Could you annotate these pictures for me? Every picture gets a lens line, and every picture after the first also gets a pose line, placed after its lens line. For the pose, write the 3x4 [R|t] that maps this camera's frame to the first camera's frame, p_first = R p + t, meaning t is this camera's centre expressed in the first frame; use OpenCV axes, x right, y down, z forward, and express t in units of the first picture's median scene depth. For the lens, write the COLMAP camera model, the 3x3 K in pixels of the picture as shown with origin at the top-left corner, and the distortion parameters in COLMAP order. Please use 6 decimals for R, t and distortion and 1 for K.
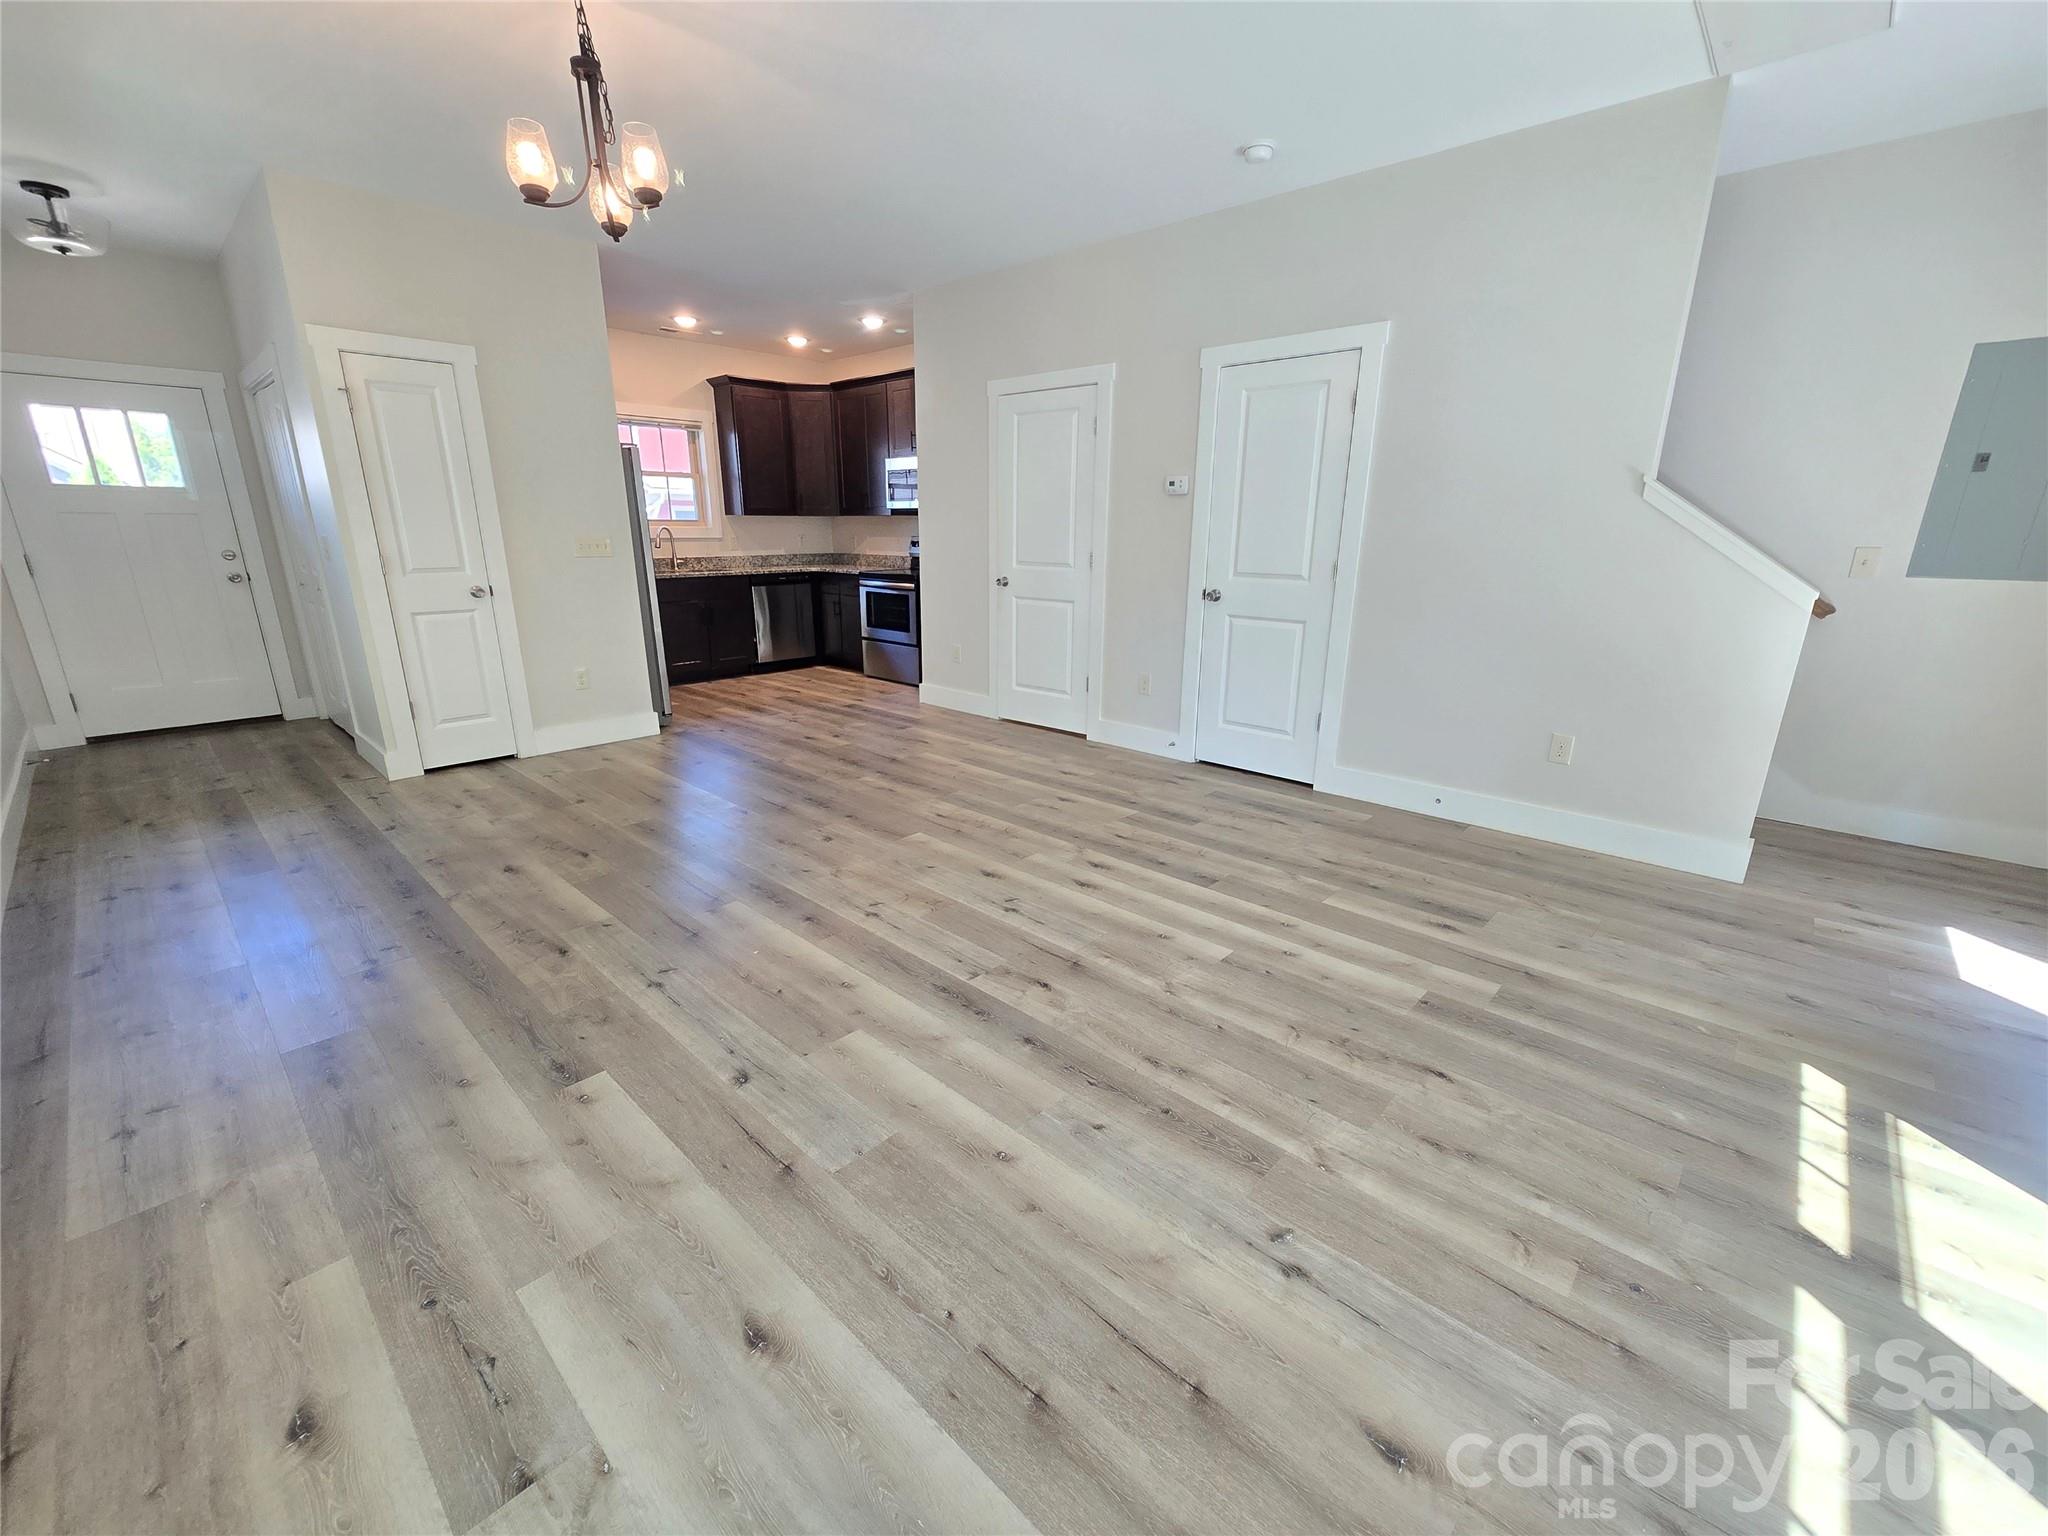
lens RADIAL K [[838.9, 0, 1021.1], [0, 838.9, 776.6], [0, 0, 1]] dist [-0.004693, 0.002024]
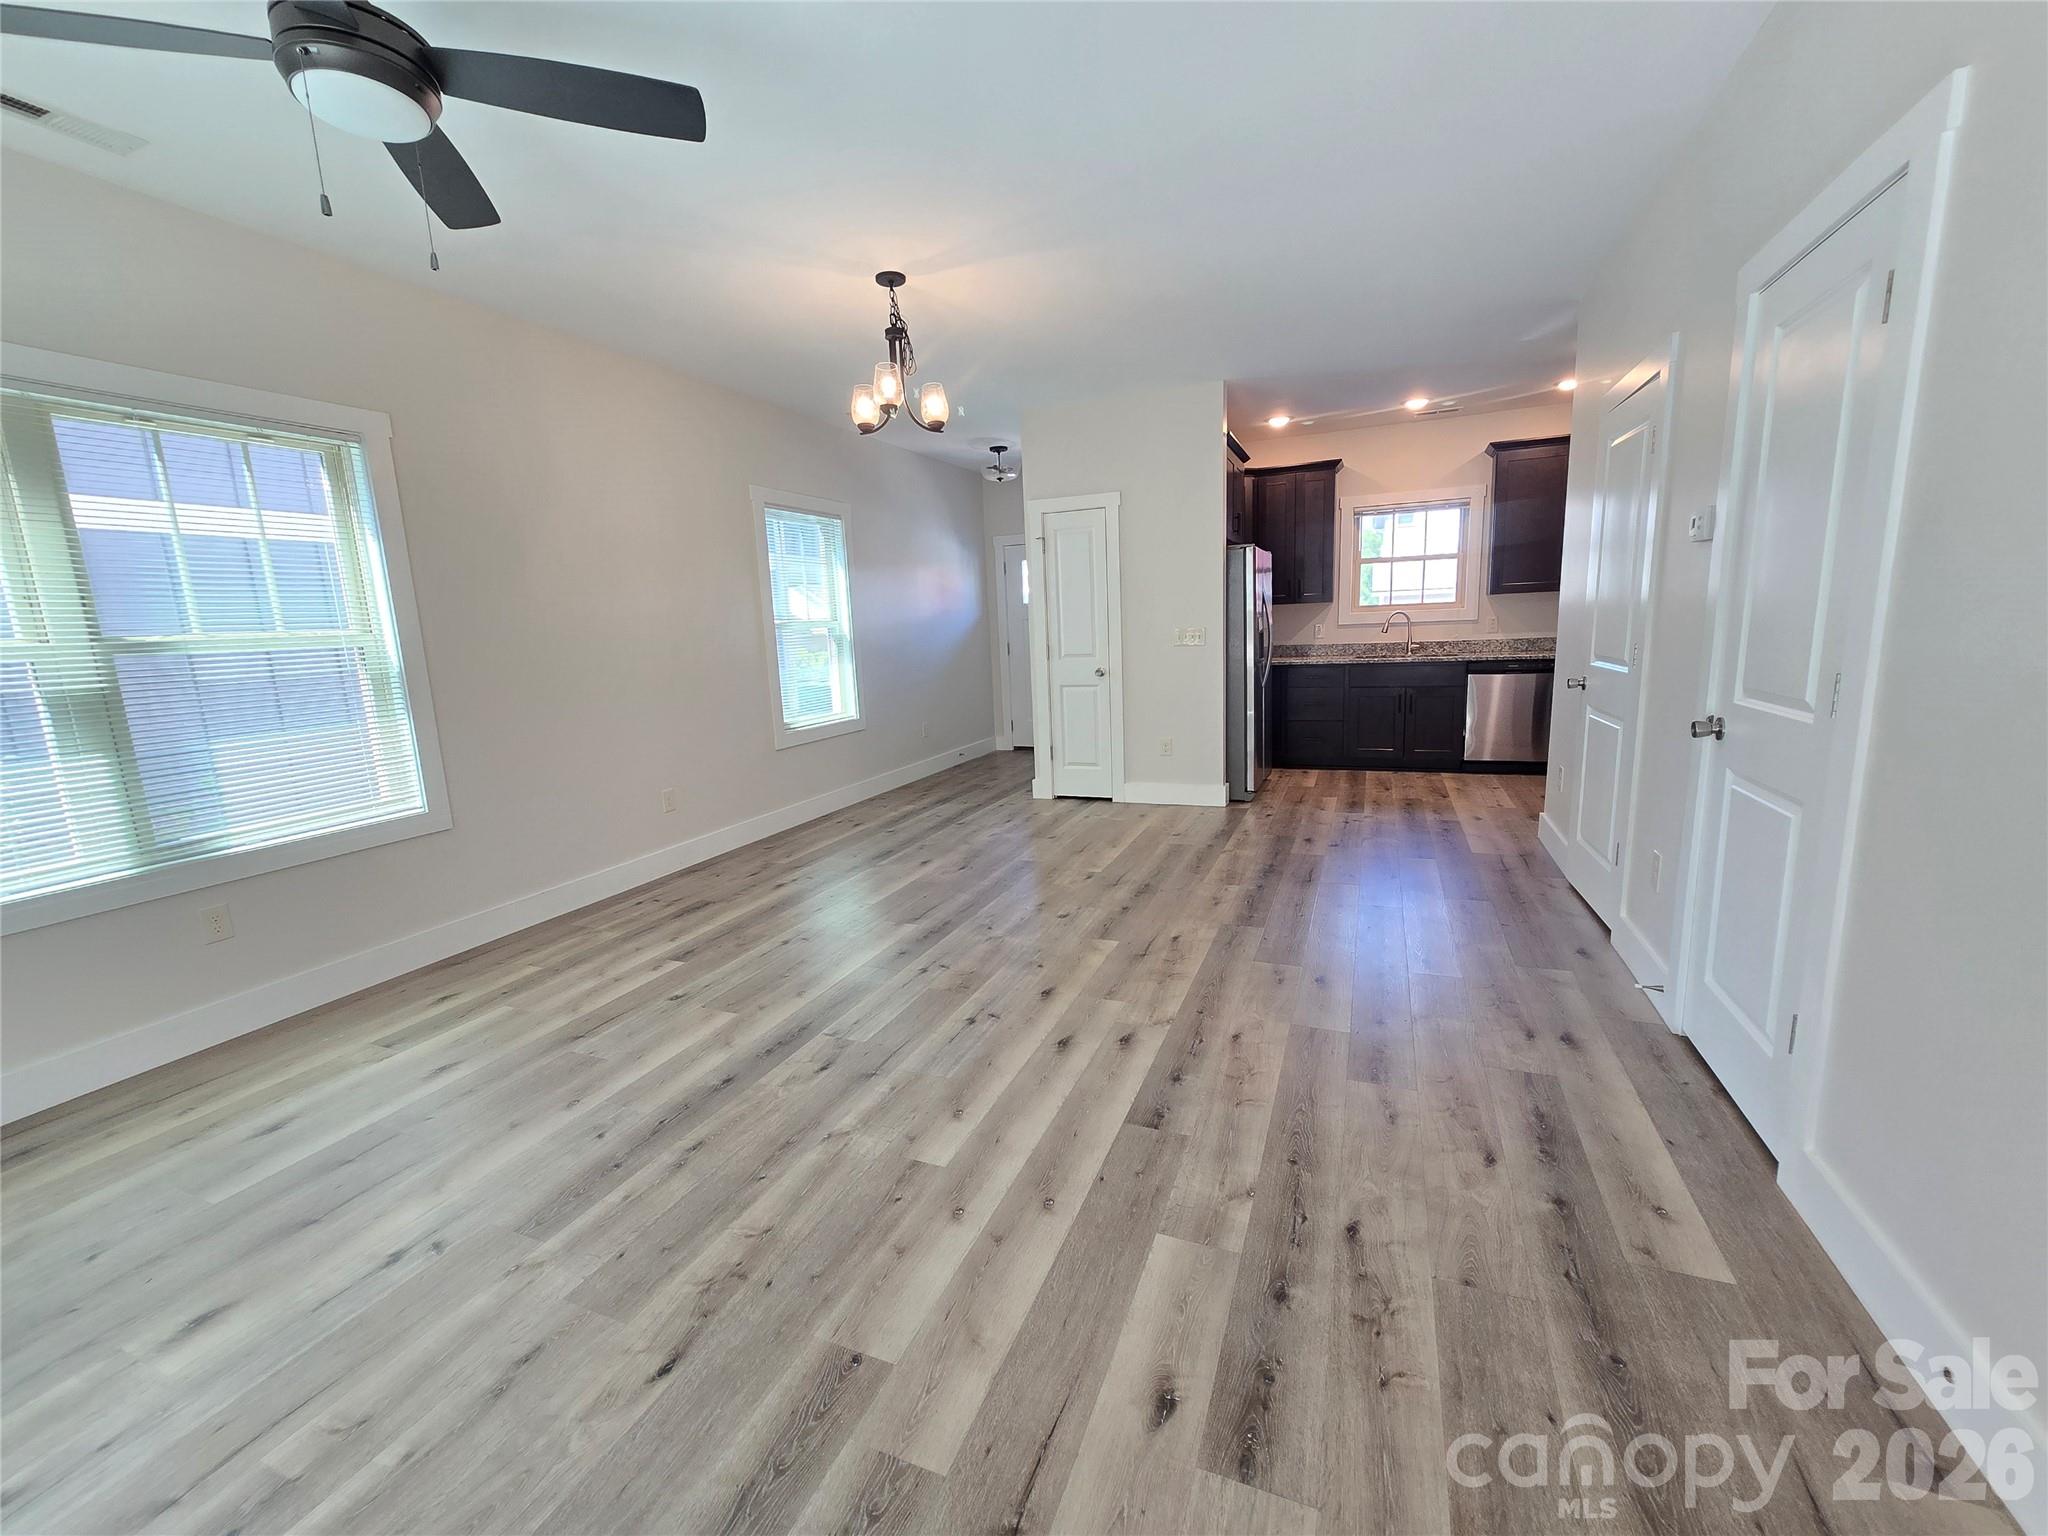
lens RADIAL K [[838.9, 0, 1021.1], [0, 838.9, 776.6], [0, 0, 1]] dist [-0.004693, 0.002024]
pose [[0.349756, 0.149829, -0.924782, 0.797978], [-0.225666, 0.971536, 0.072056, -0.182057], [0.909256, 0.183490, 0.373612, 0.599836]]
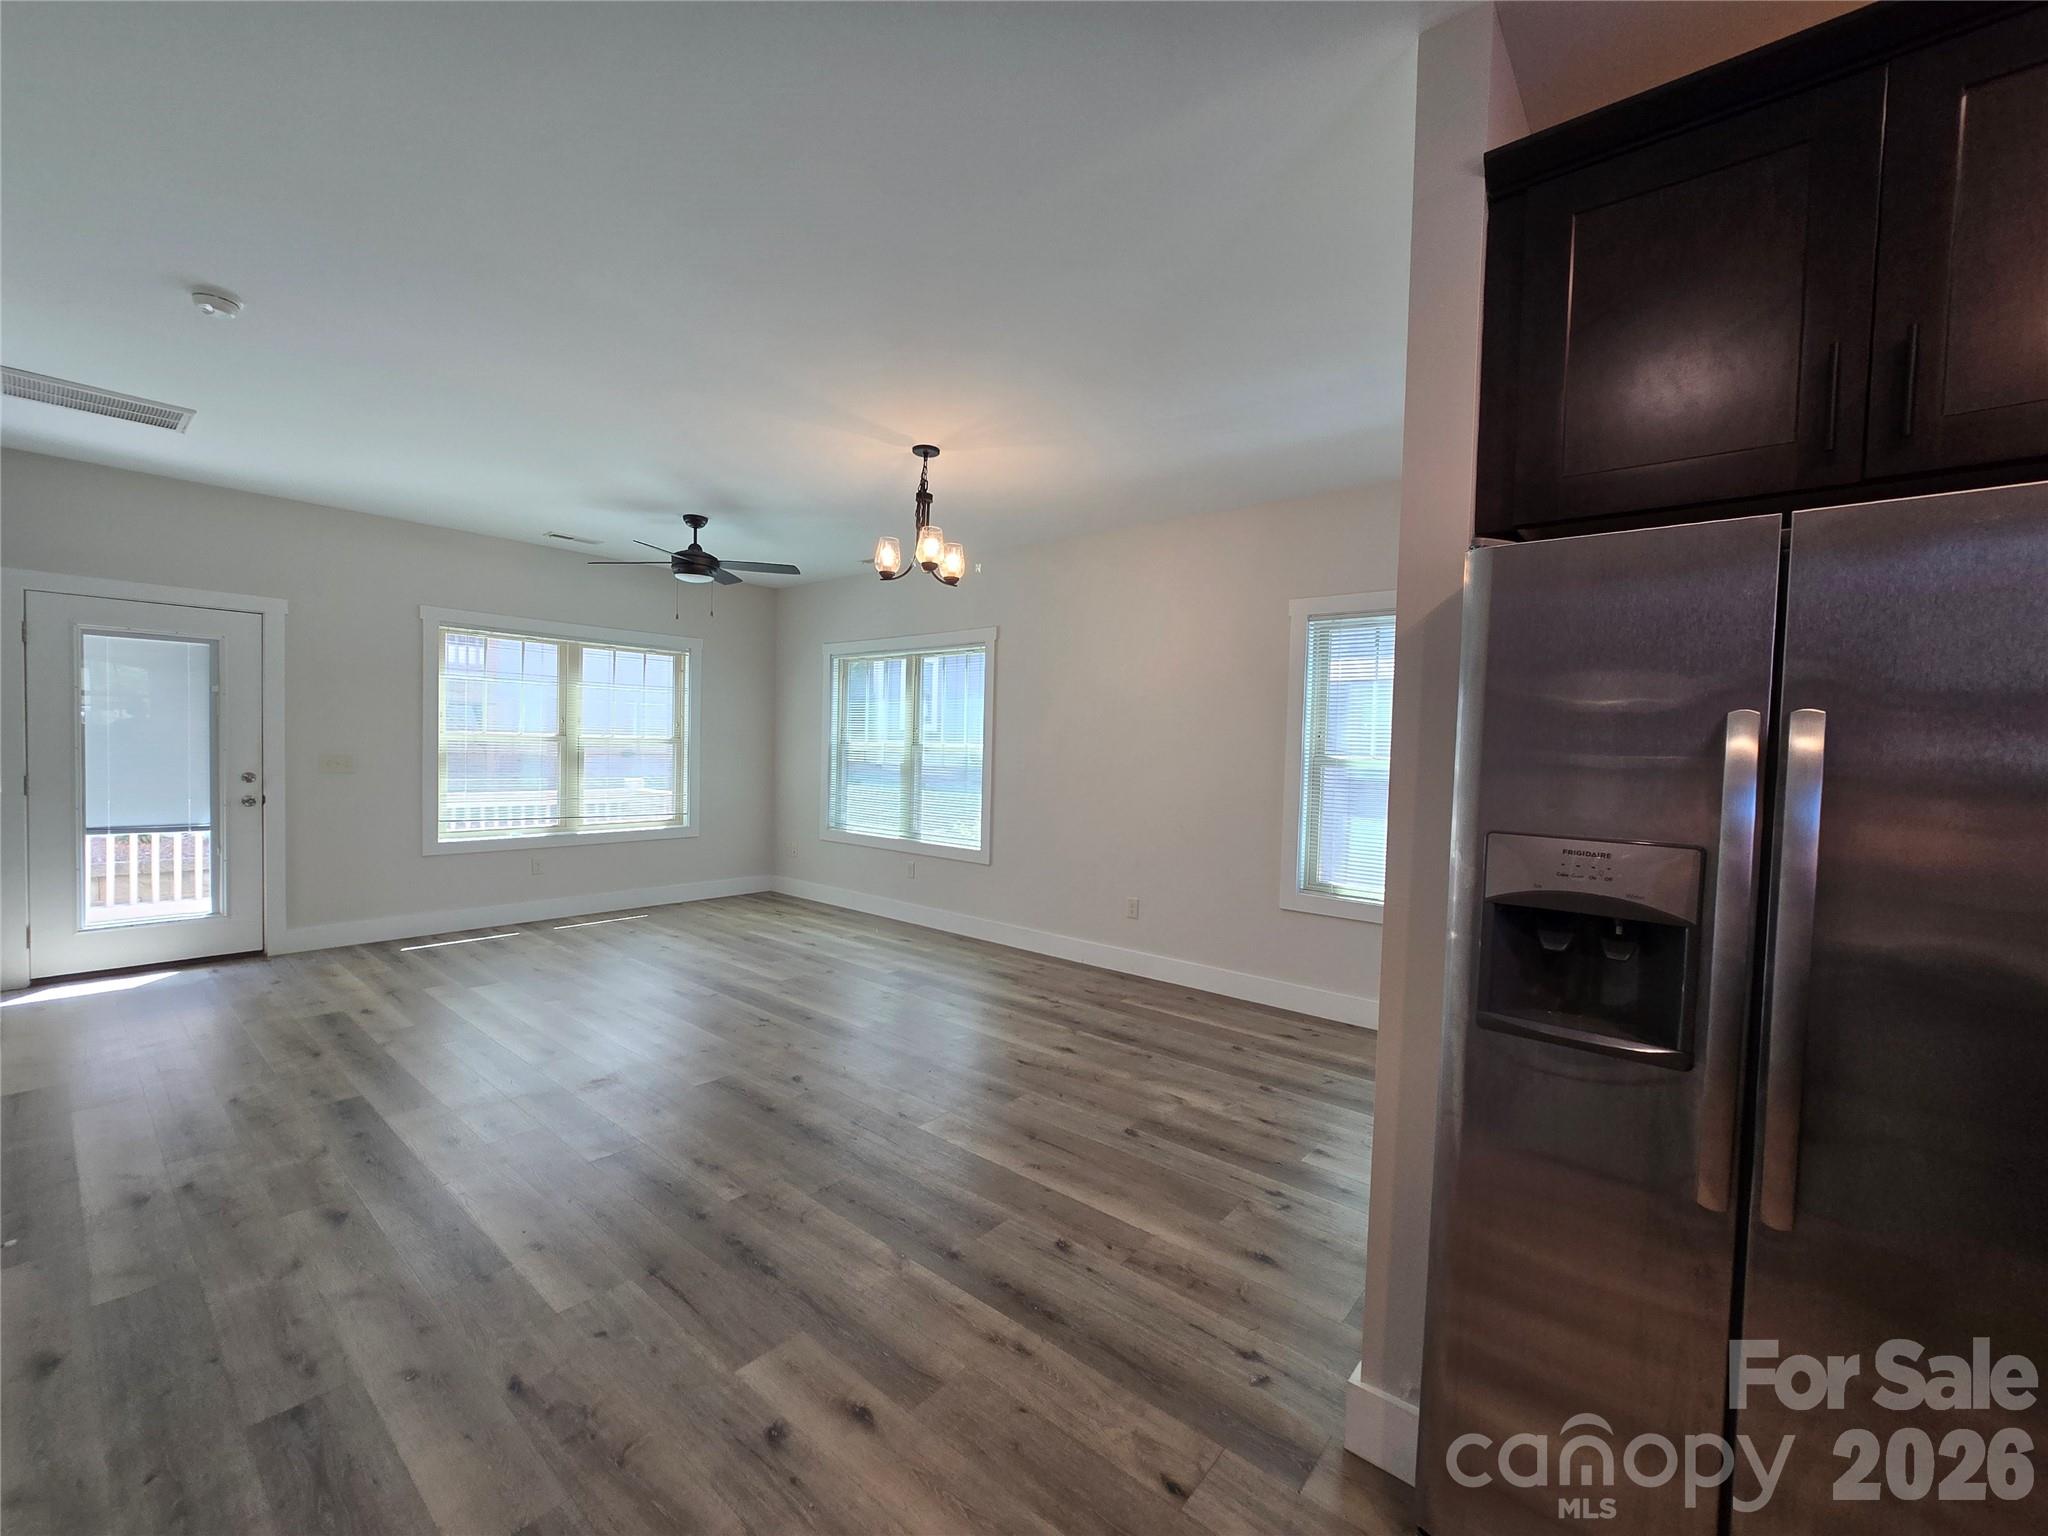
lens RADIAL K [[838.9, 0, 1021.1], [0, 838.9, 776.6], [0, 0, 1]] dist [-0.004693, 0.002024]
pose [[-0.998145, -0.031902, -0.051852, -0.486305], [-0.046875, 0.946191, 0.320195, -0.654400], [0.038847, 0.322032, -0.945931, 2.063019]]
